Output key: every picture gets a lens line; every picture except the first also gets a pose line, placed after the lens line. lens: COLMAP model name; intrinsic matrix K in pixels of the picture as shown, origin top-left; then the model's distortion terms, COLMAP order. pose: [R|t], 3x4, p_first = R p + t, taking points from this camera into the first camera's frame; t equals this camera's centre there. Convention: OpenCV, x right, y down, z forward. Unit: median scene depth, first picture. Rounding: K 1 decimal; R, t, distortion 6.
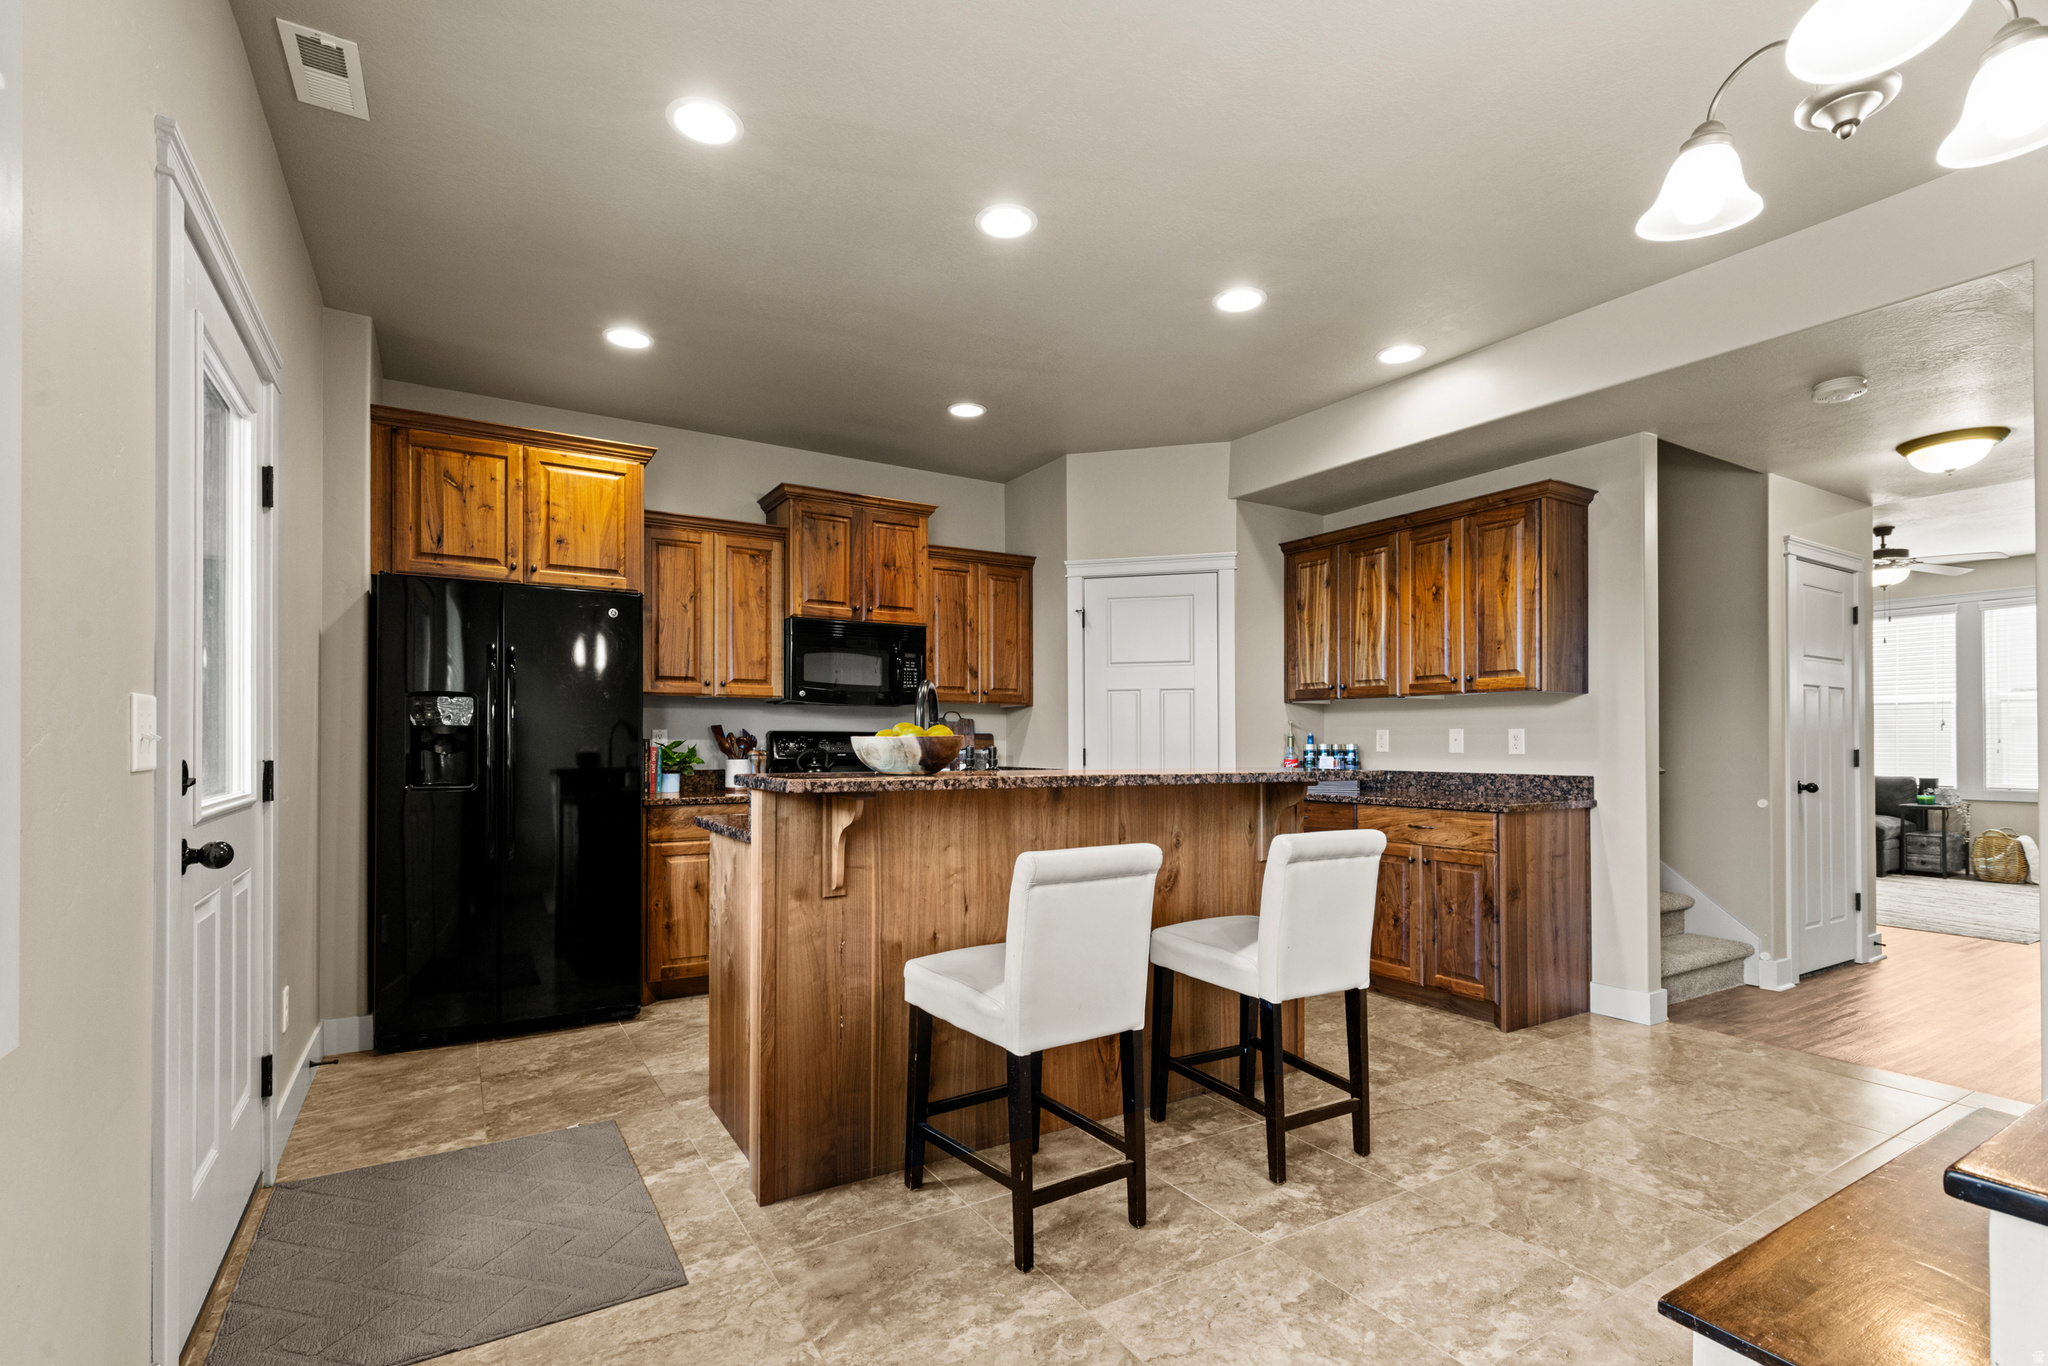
lens RADIAL K [[928.0, 0, 1015.9], [0, 928.0, 736.6], [0, 0, 1]] dist [0.002610, 0.000230]
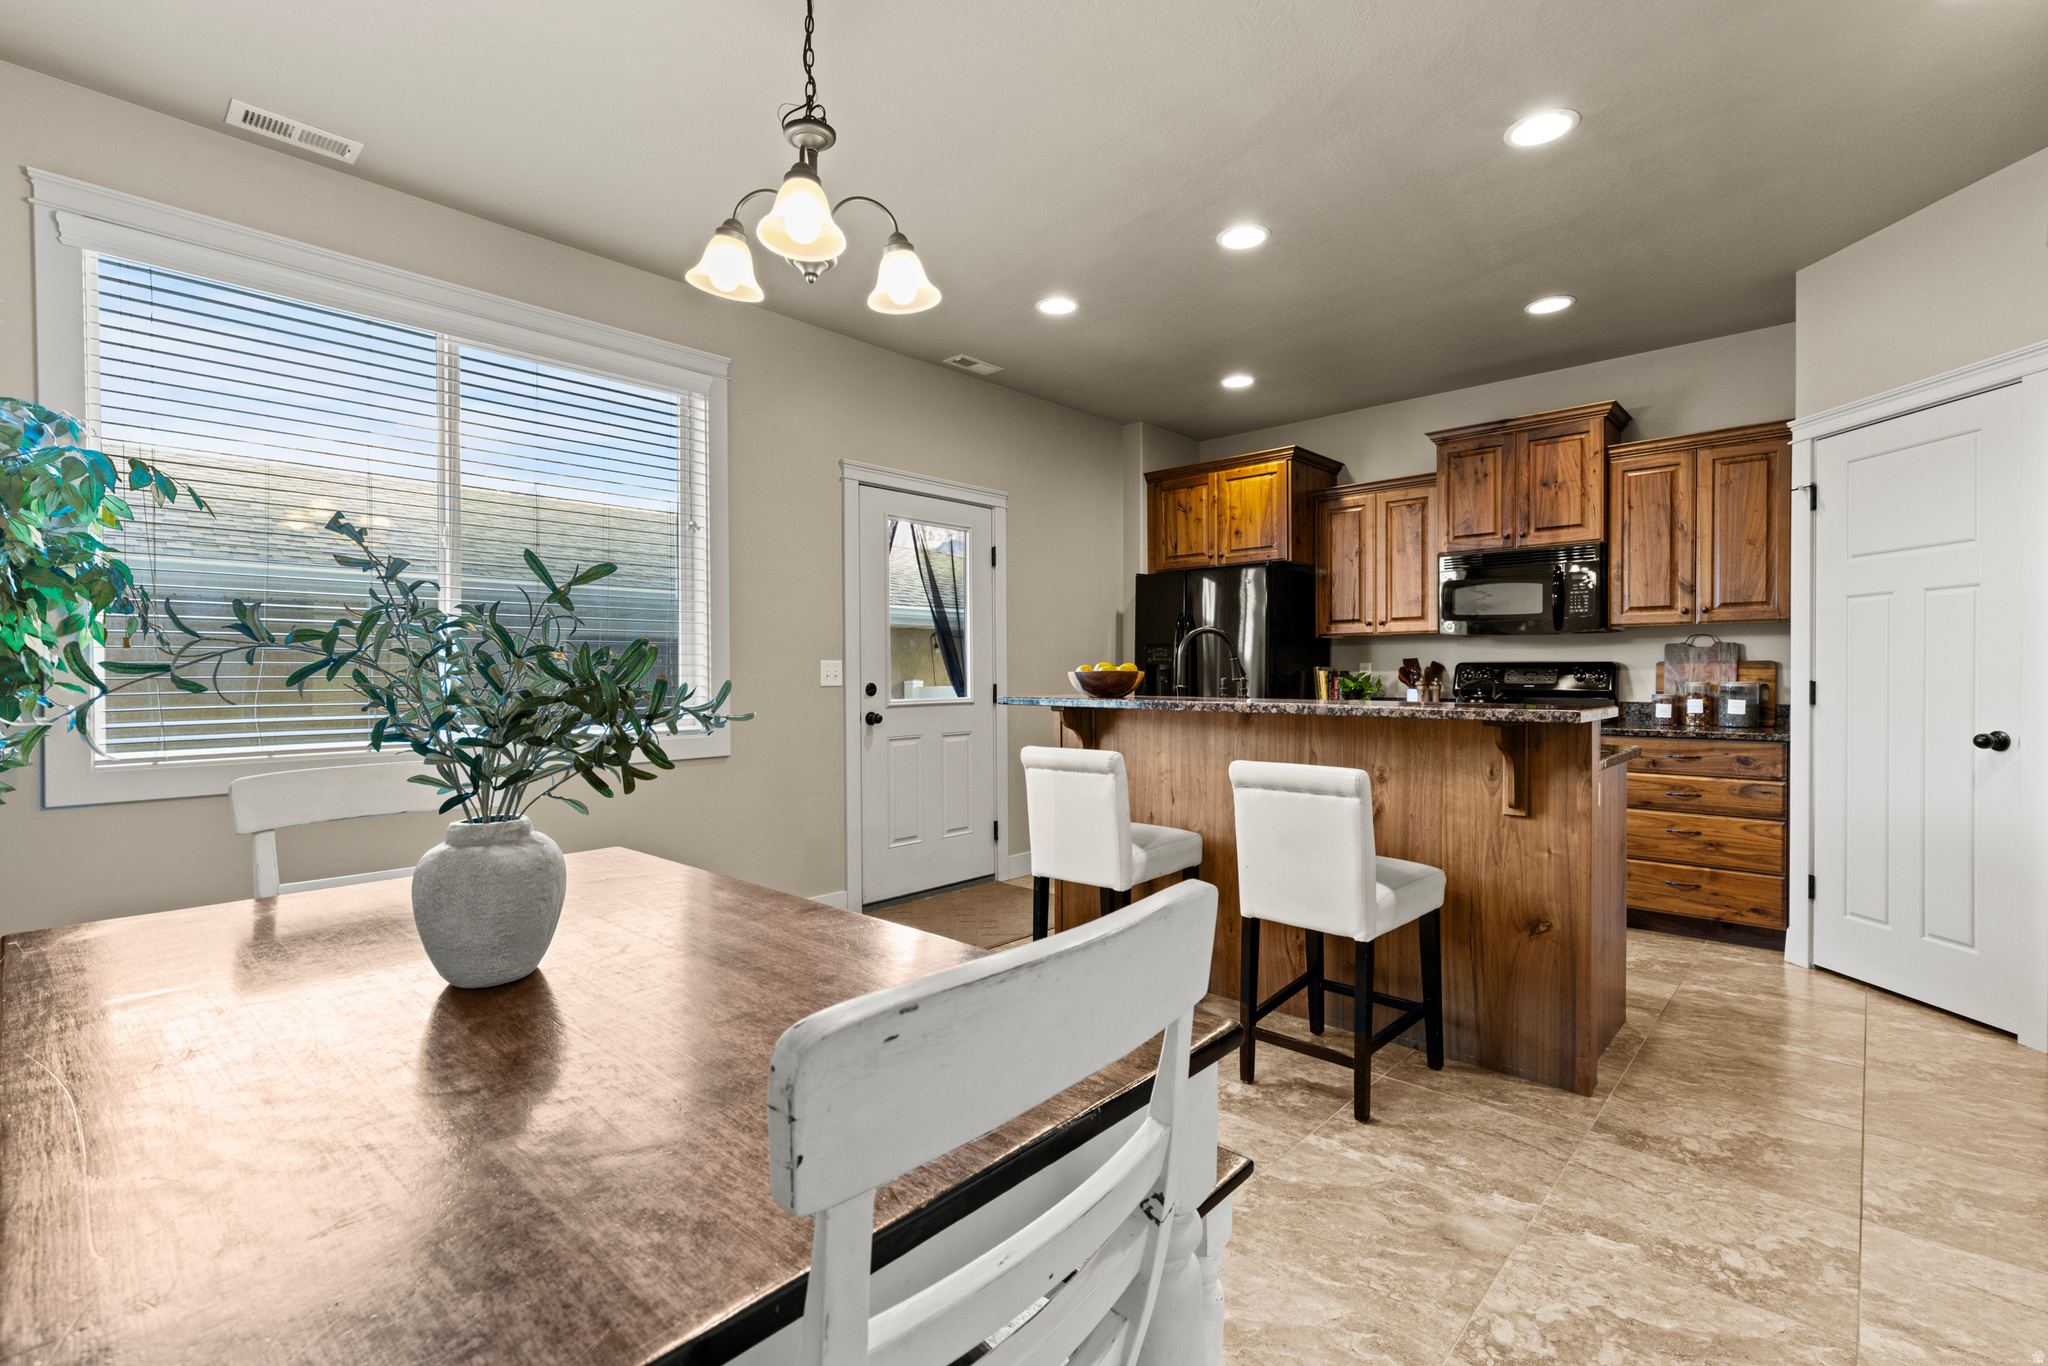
lens RADIAL K [[921.1, 0, 1013.5], [0, 921.1, 682.5], [0, 0, 1]] dist [0.001428, 0.000187]
pose [[0.275907, 0.007620, -0.961154, 0.781732], [0.011096, 0.999877, 0.011112, -0.000330], [0.961120, -0.013731, 0.275788, 0.283033]]
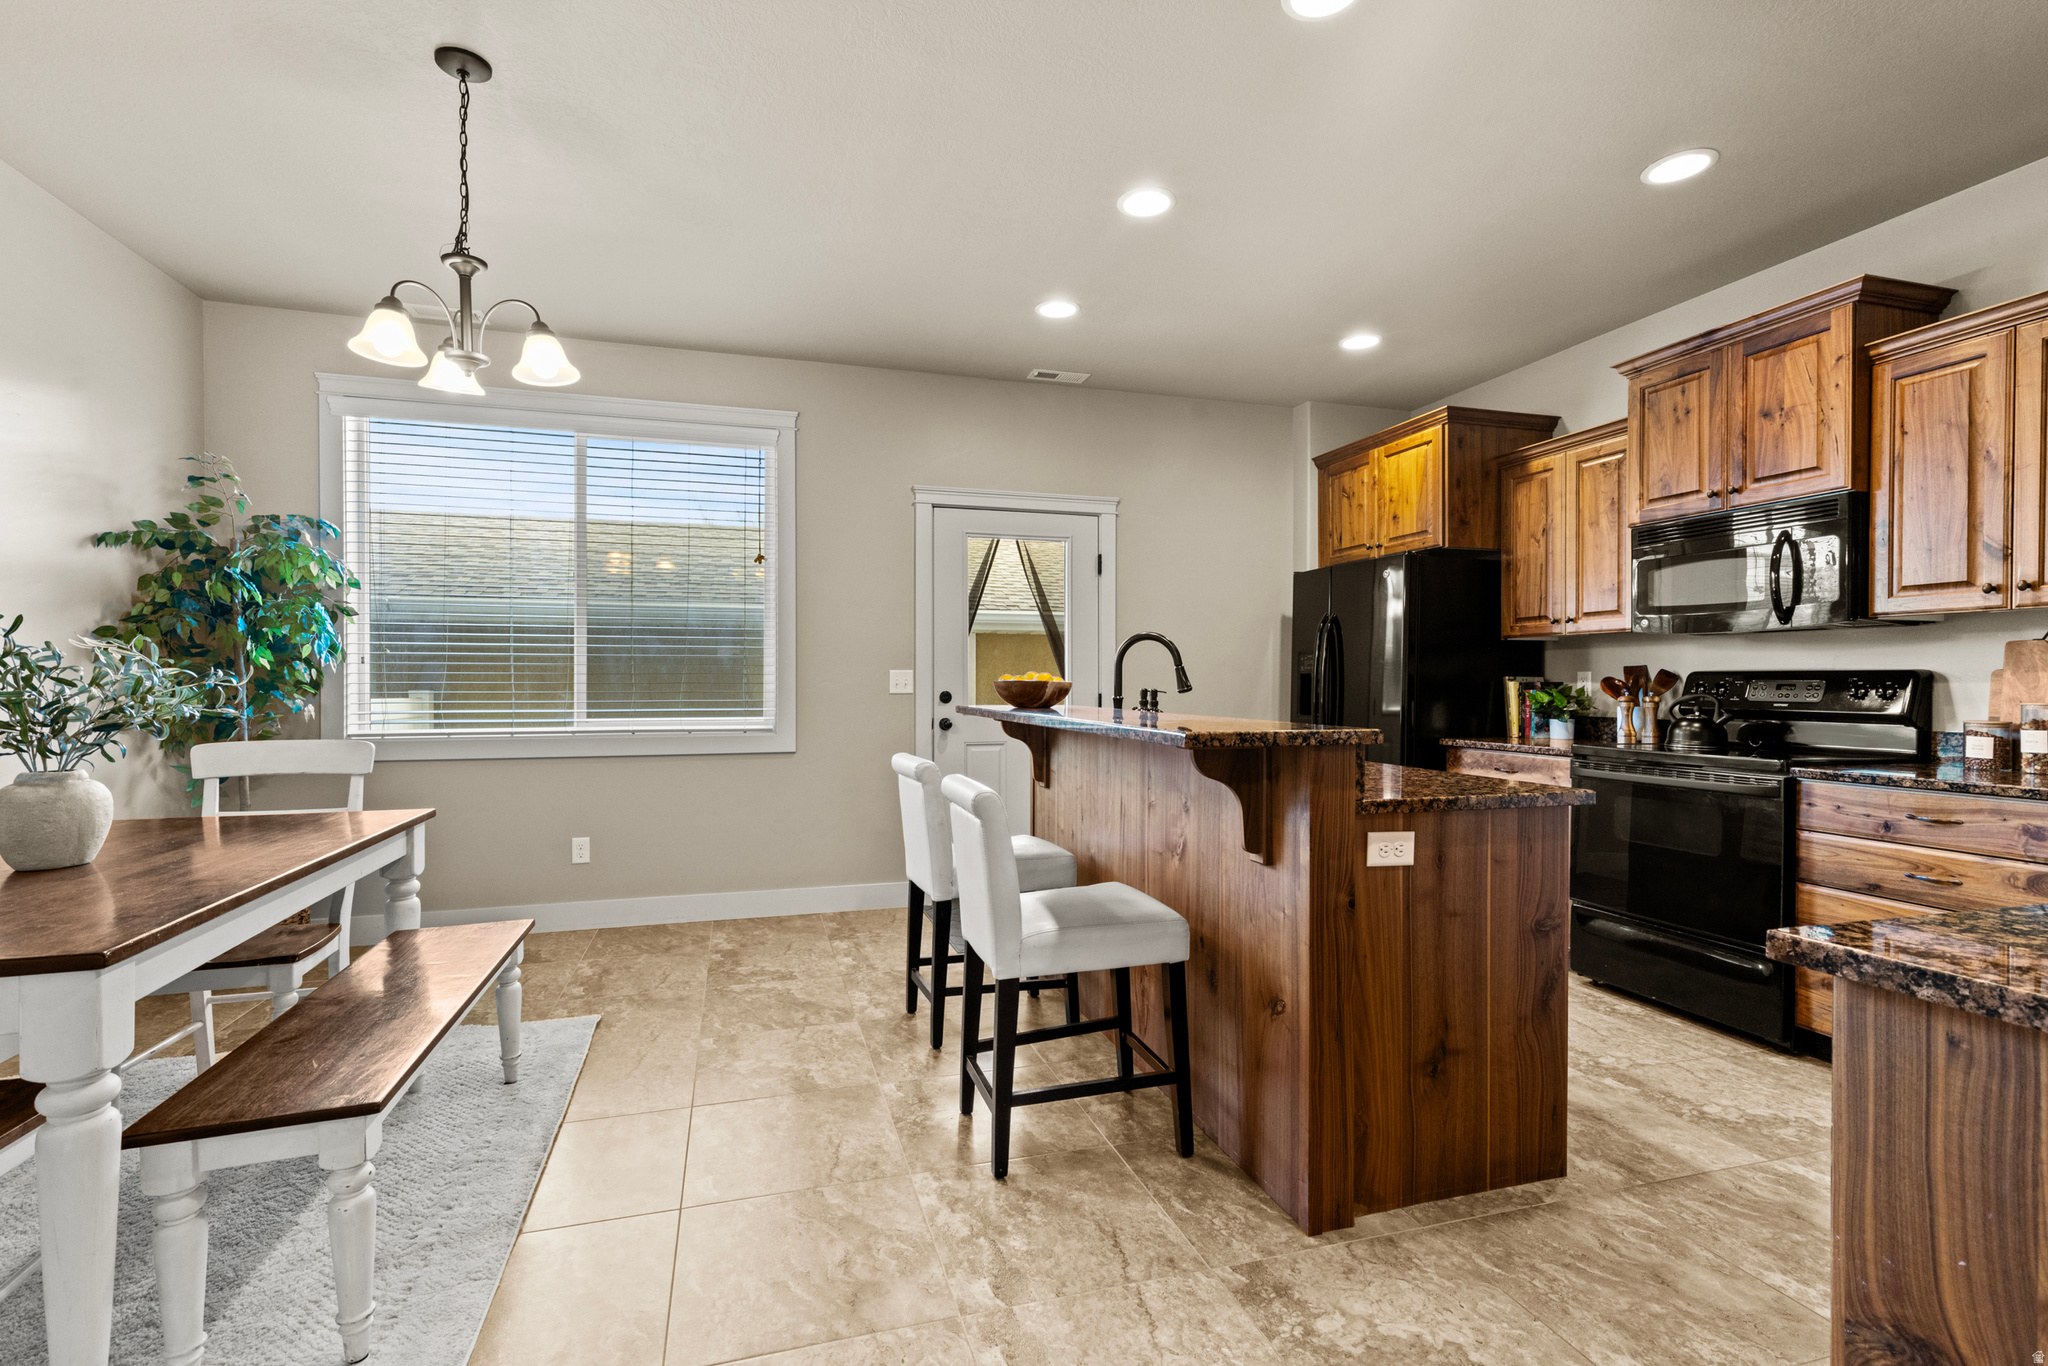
lens RADIAL K [[918.1, 0, 1007.9], [0, 918.1, 689.5], [0, 0, 1]] dist [0.002633, 0.000188]
pose [[-0.250198, 0.006296, -0.968174, 0.794373], [0.005894, 0.999970, 0.004979, 0.003073], [0.968177, -0.004461, -0.250228, 0.823371]]
